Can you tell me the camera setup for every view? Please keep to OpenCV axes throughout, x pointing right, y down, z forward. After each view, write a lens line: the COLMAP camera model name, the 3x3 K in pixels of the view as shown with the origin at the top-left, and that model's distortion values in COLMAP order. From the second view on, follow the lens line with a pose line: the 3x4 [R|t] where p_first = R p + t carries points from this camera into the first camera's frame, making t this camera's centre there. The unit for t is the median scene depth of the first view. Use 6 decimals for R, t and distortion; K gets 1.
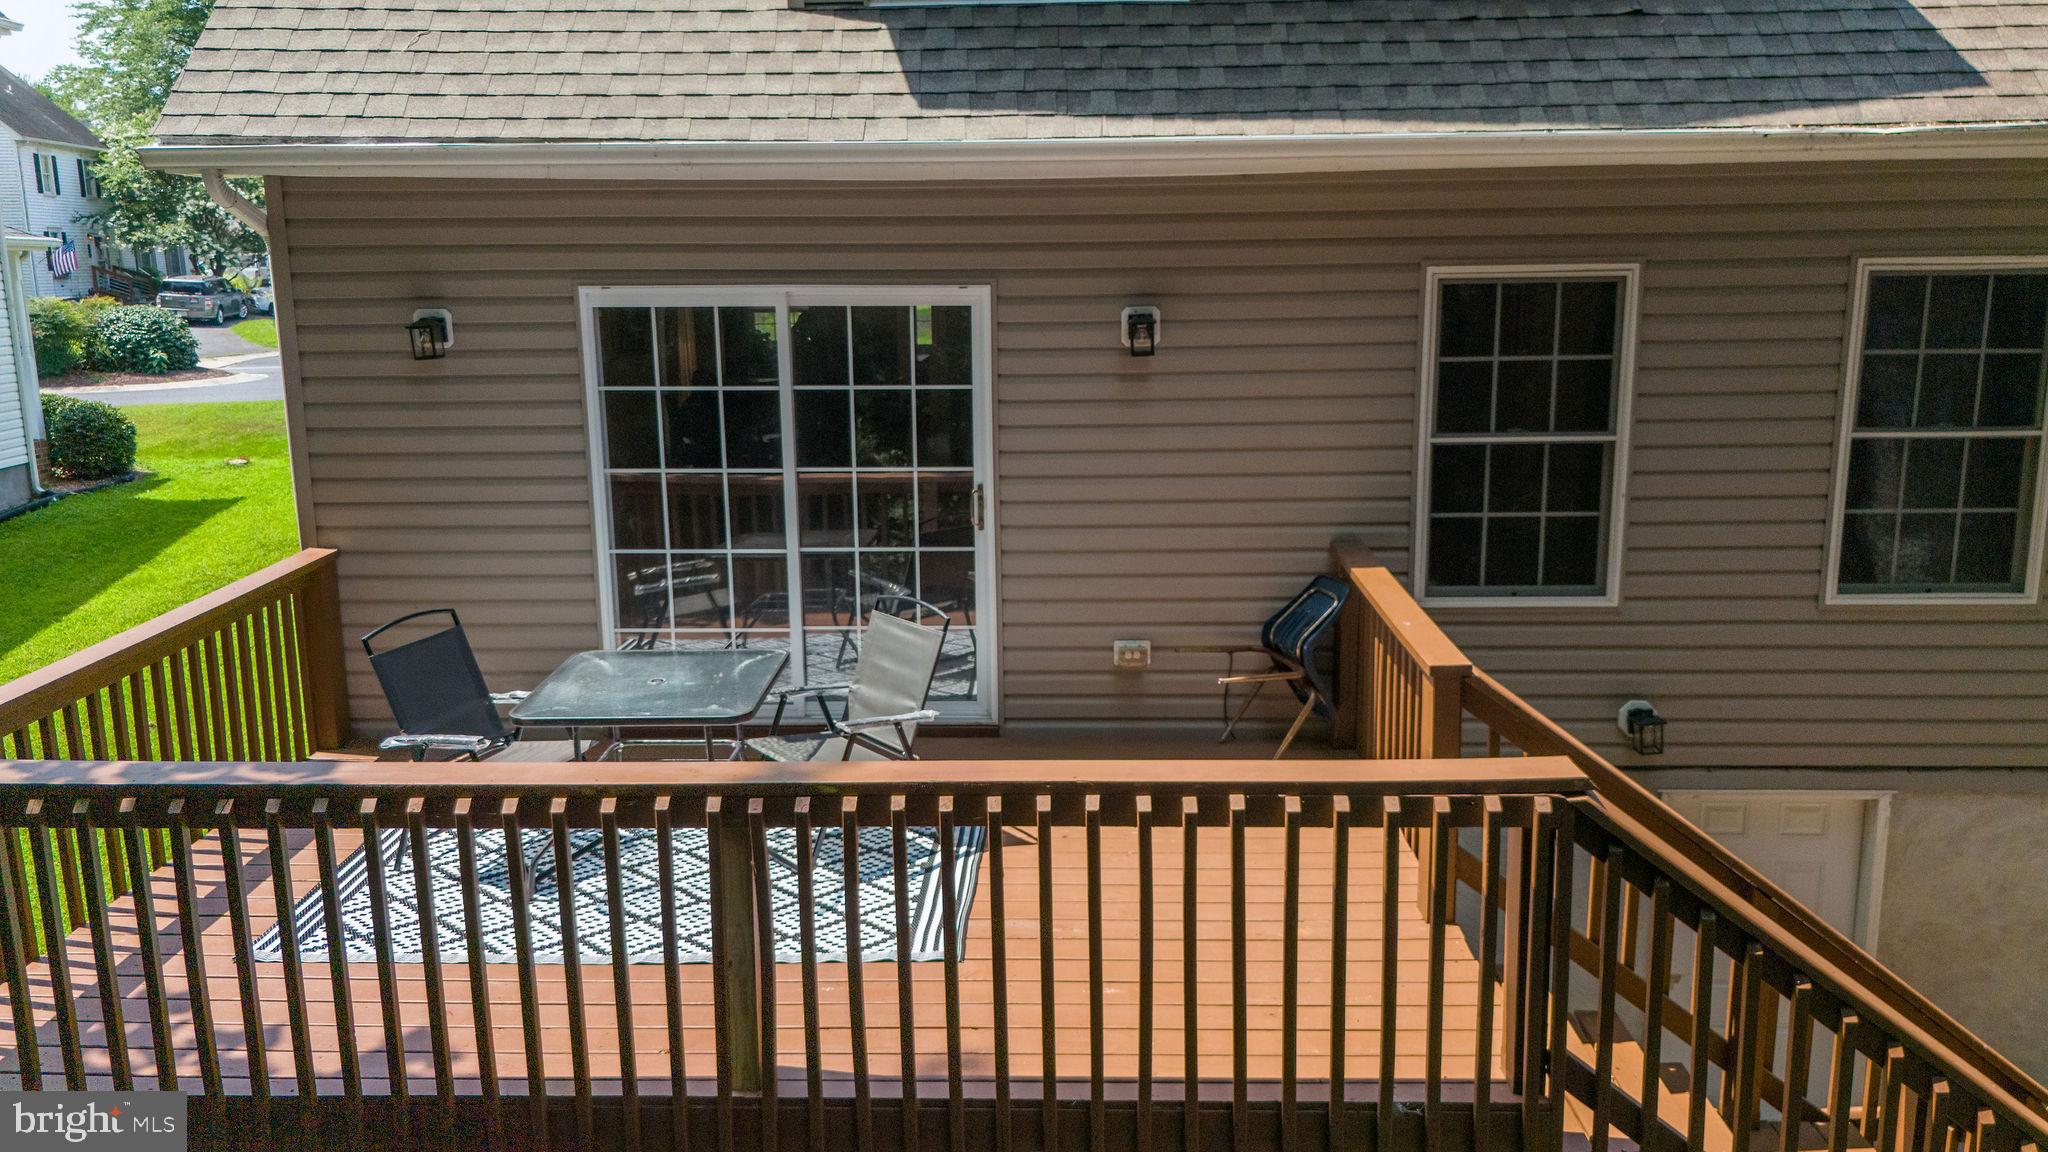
lens RADIAL K [[1580.3, 0, 1004.7], [0, 1580.3, 587.3], [0, 0, 1]] dist [0.046391, -0.041092]
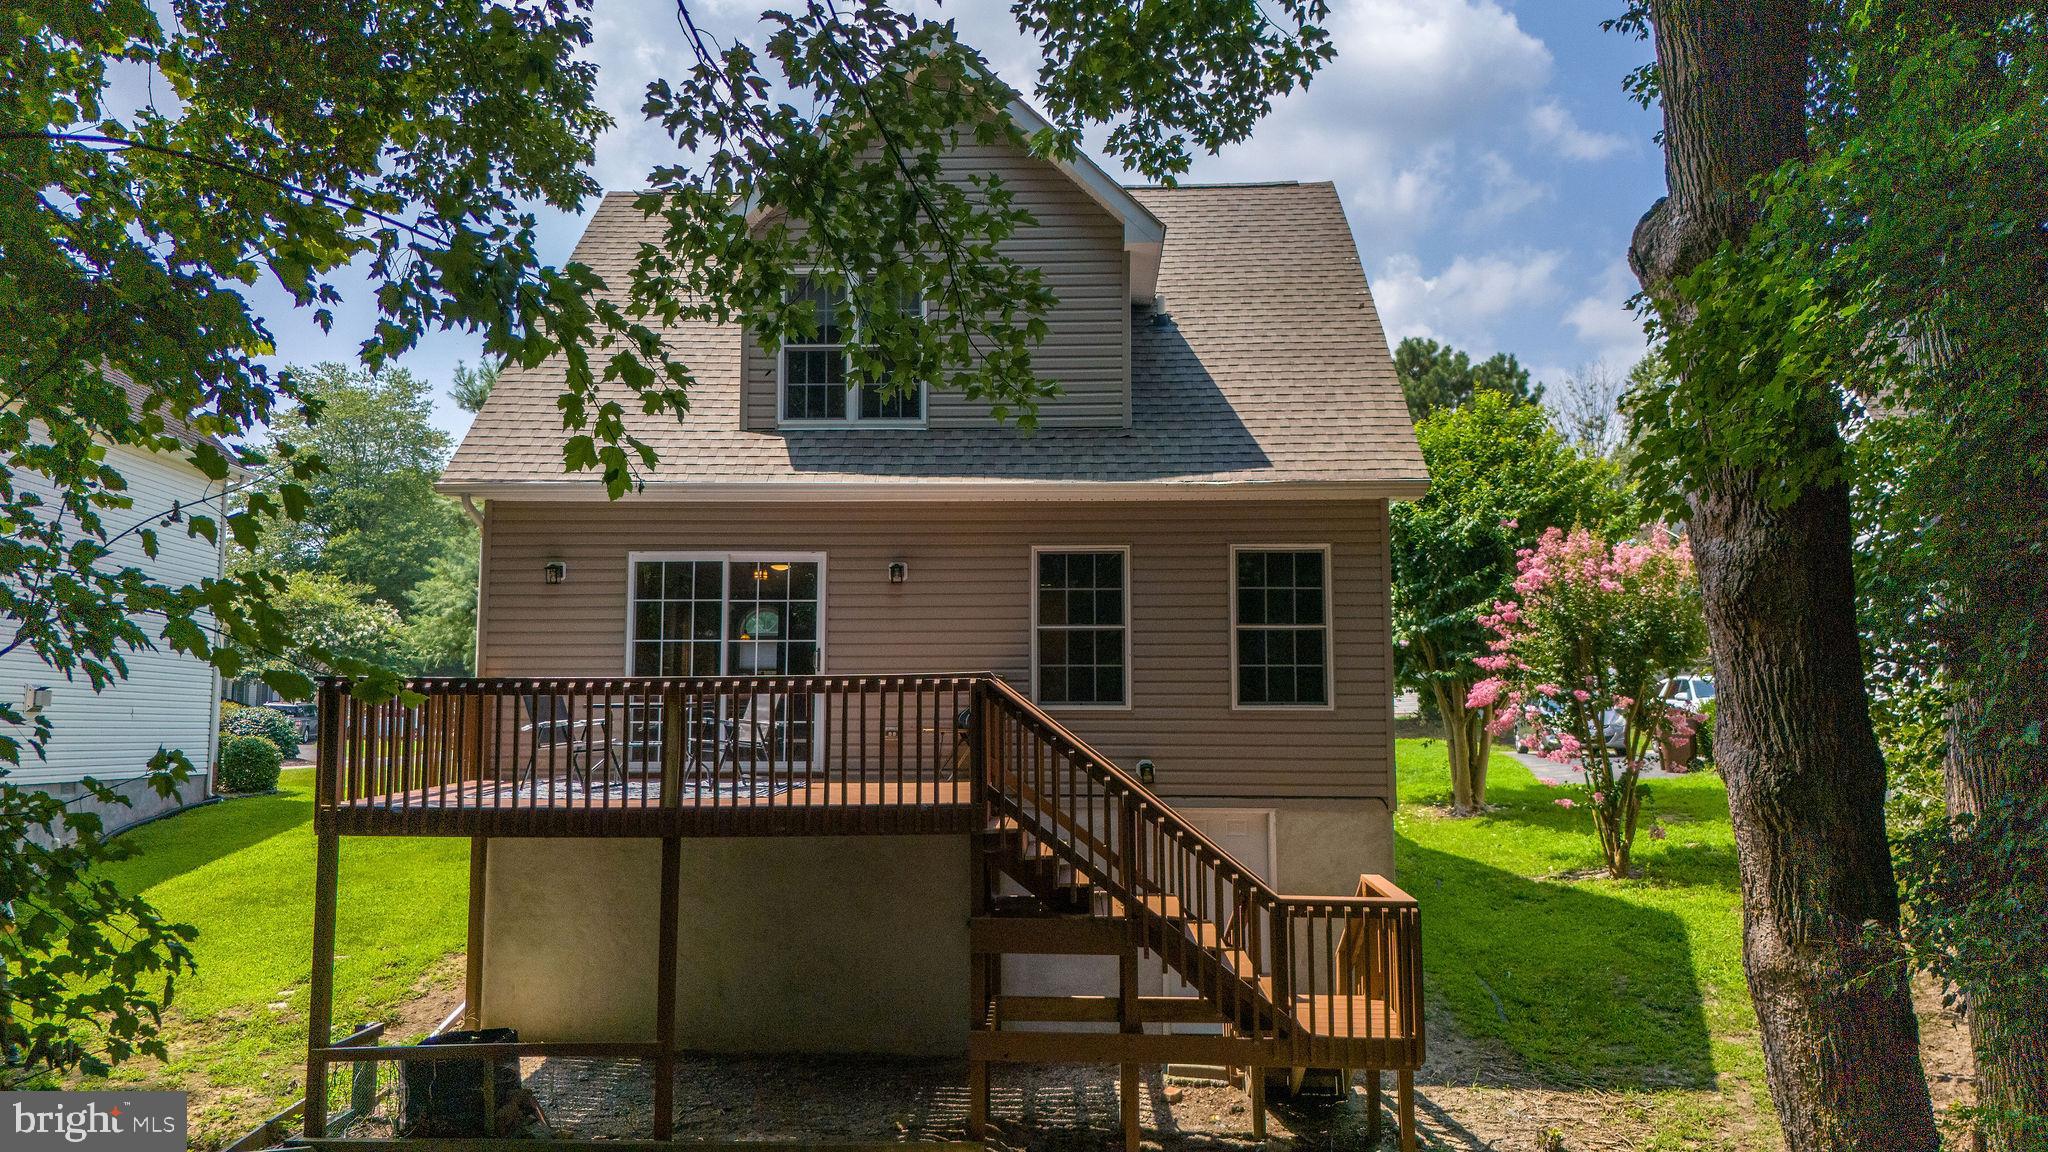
lens RADIAL K [[1580.3, 0, 1032.6], [0, 1580.3, 577.0], [0, 0, 1]] dist [0.046391, -0.041092]
pose [[0.999907, 0.013127, -0.003616, 0.270594], [-0.013604, 0.951958, -0.305927, 0.473921], [-0.000574, 0.305948, 0.952048, -0.975004]]
